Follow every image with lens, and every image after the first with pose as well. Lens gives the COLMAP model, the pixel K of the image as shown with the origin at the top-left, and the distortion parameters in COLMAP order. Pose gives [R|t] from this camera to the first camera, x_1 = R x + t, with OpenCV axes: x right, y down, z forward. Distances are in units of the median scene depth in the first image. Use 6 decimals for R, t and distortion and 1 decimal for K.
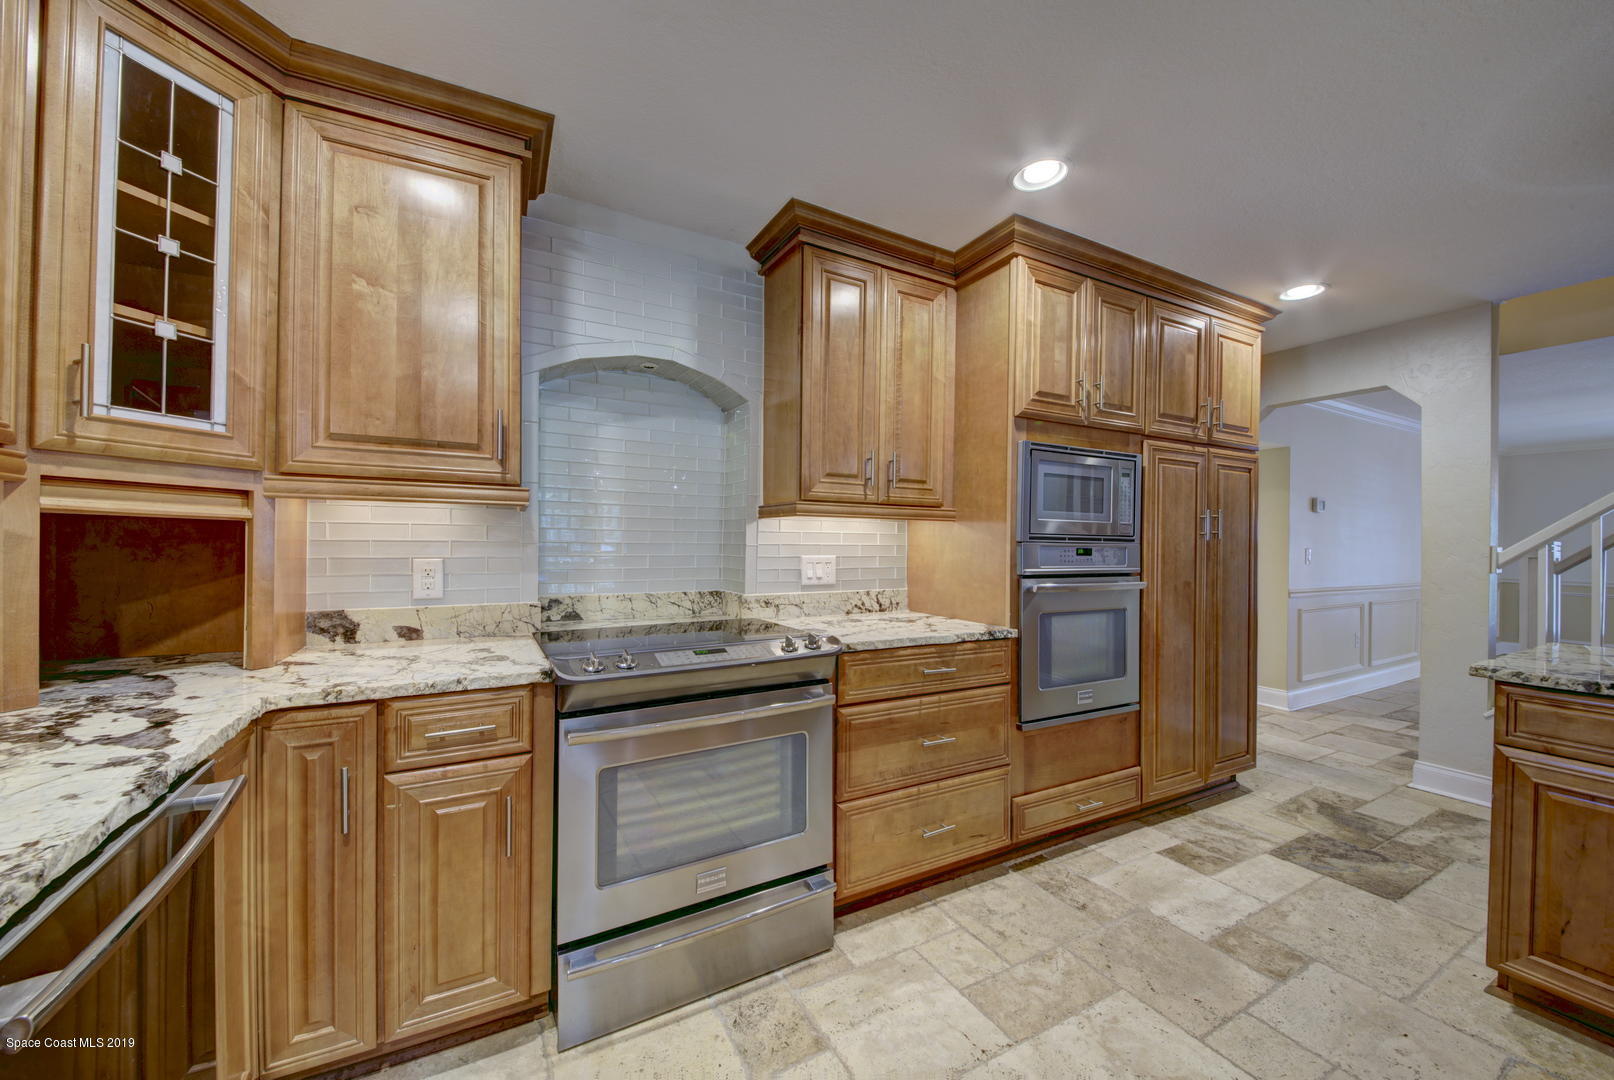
lens RADIAL K [[598.2, 0, 811.3], [0, 598.2, 539.8], [0, 0, 1]] dist [0.000483, -0.004656]
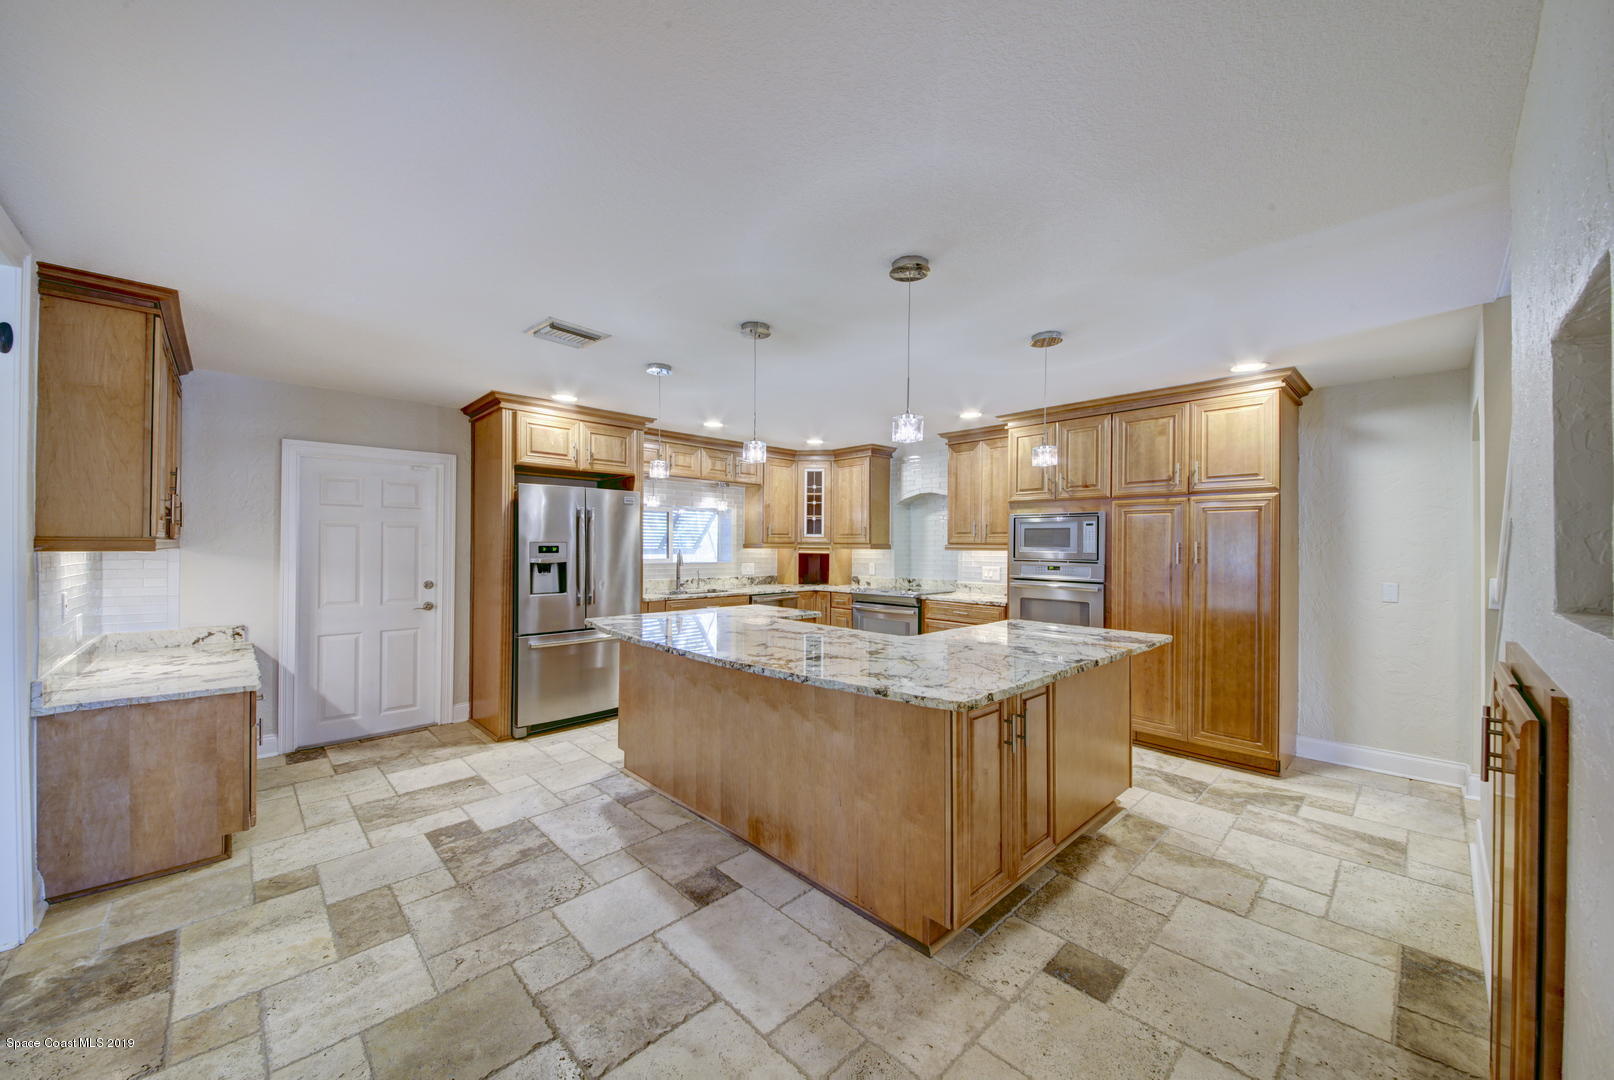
lens RADIAL K [[598.2, 0, 797.1], [0, 598.2, 542.6], [0, 0, 1]] dist [0.000483, -0.004656]
pose [[0.256437, -0.011776, -0.966489, 2.950402], [0.002931, 0.999931, -0.011405, -0.058435], [0.966556, 0.000092, 0.256454, -0.370949]]
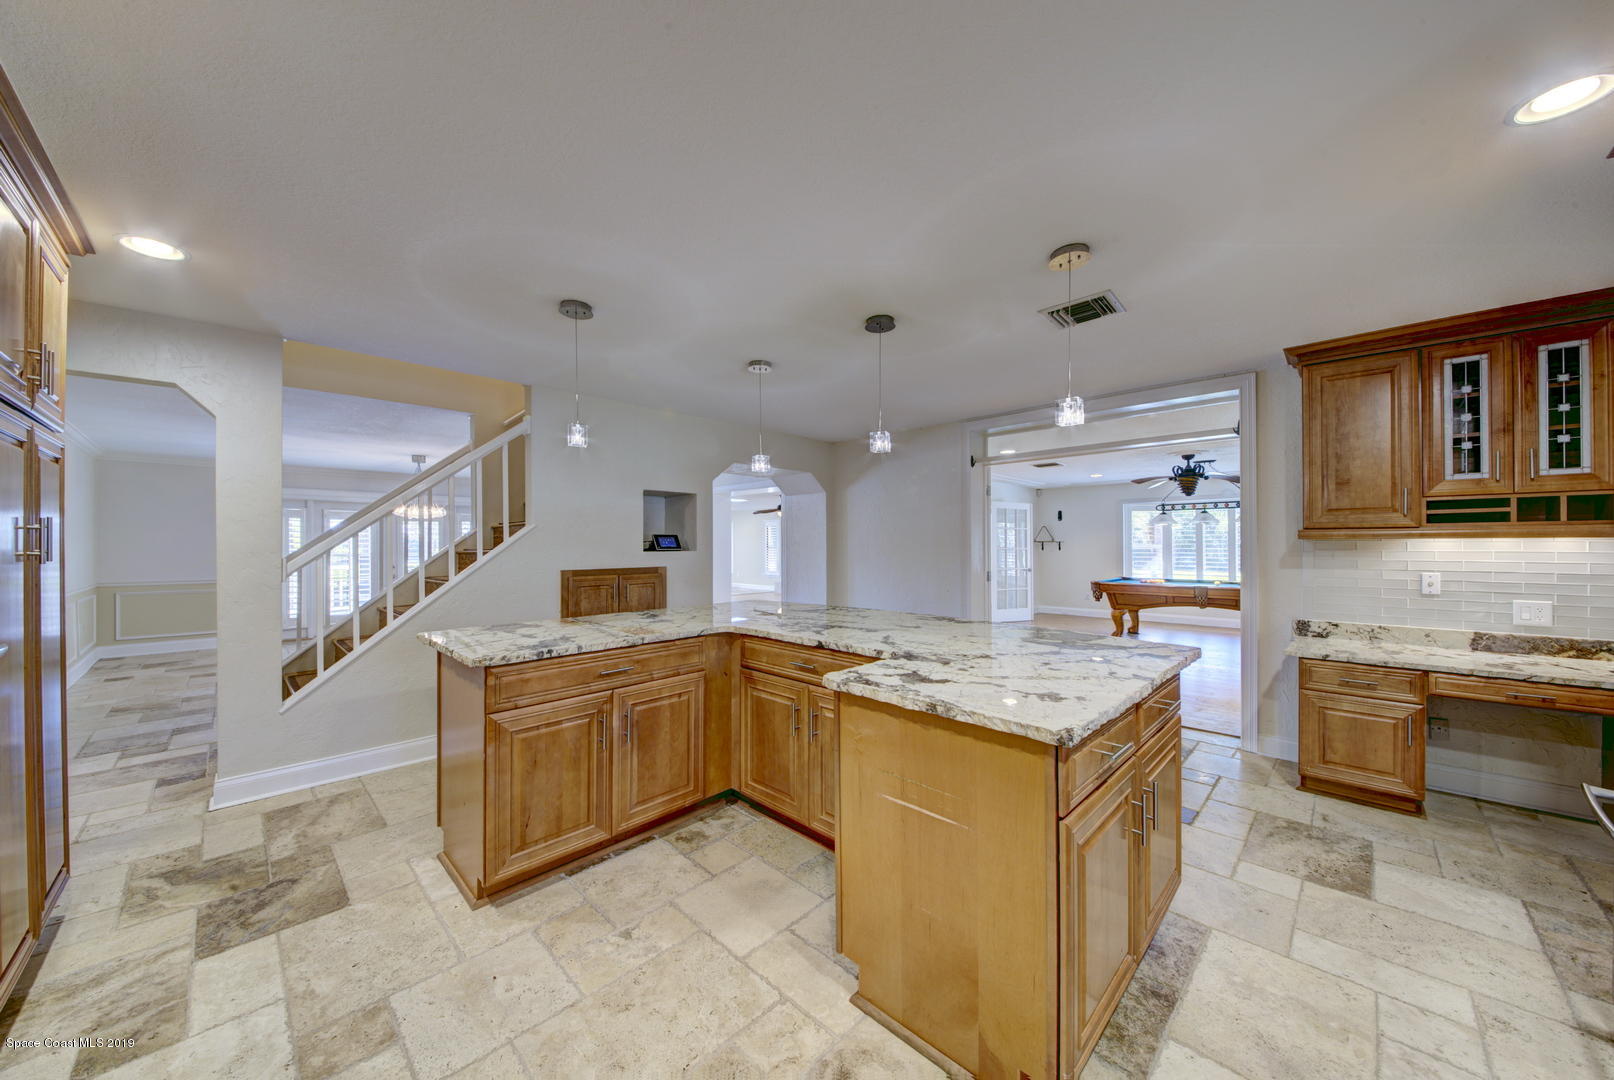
lens RADIAL K [[559.6, 0, 797.9], [0, 559.6, 541.9], [0, 0, 1]] dist [0.006598, -0.006126]
pose [[-0.283285, -0.003193, 0.959031, -0.230129], [-0.004582, 0.999988, 0.001975, -0.045913], [-0.959025, -0.003835, -0.283296, 0.643753]]
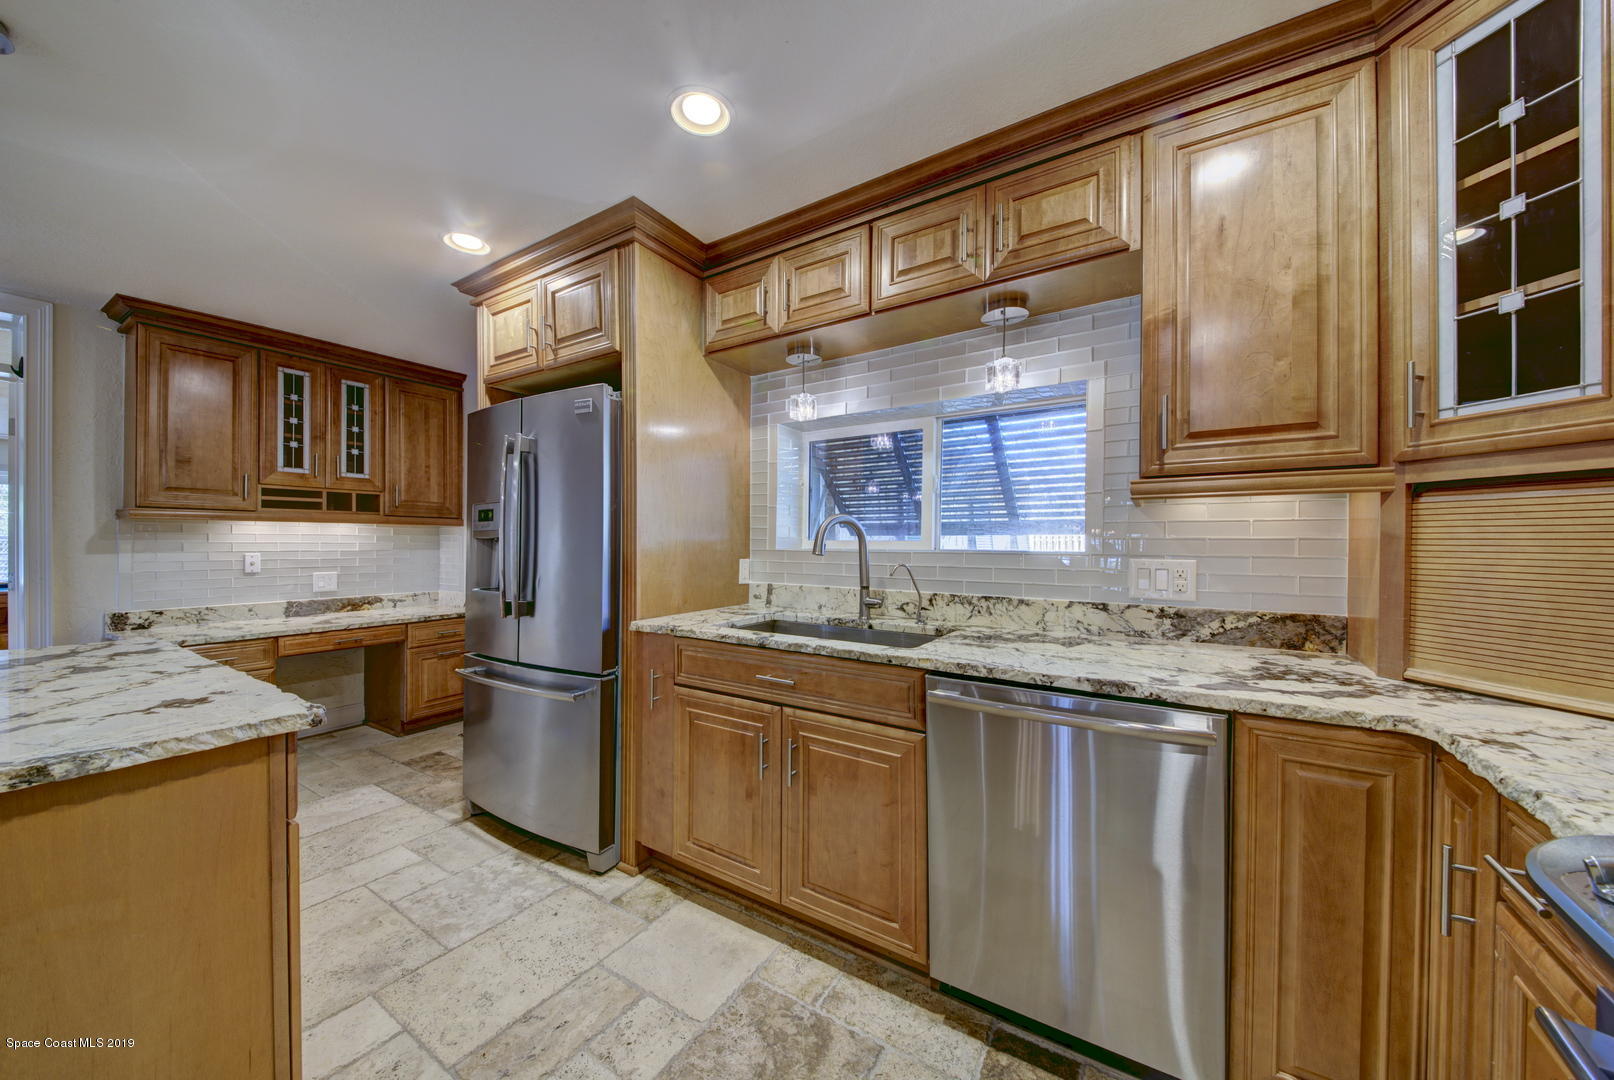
lens RADIAL K [[559.6, 0, 808.3], [0, 559.6, 545.9], [0, 0, 1]] dist [0.006598, -0.006126]
pose [[-0.870405, -0.005650, -0.492305, 0.175562], [-0.005599, 0.999983, -0.001576, 0.013792], [0.492305, 0.001385, -0.870422, 0.893766]]
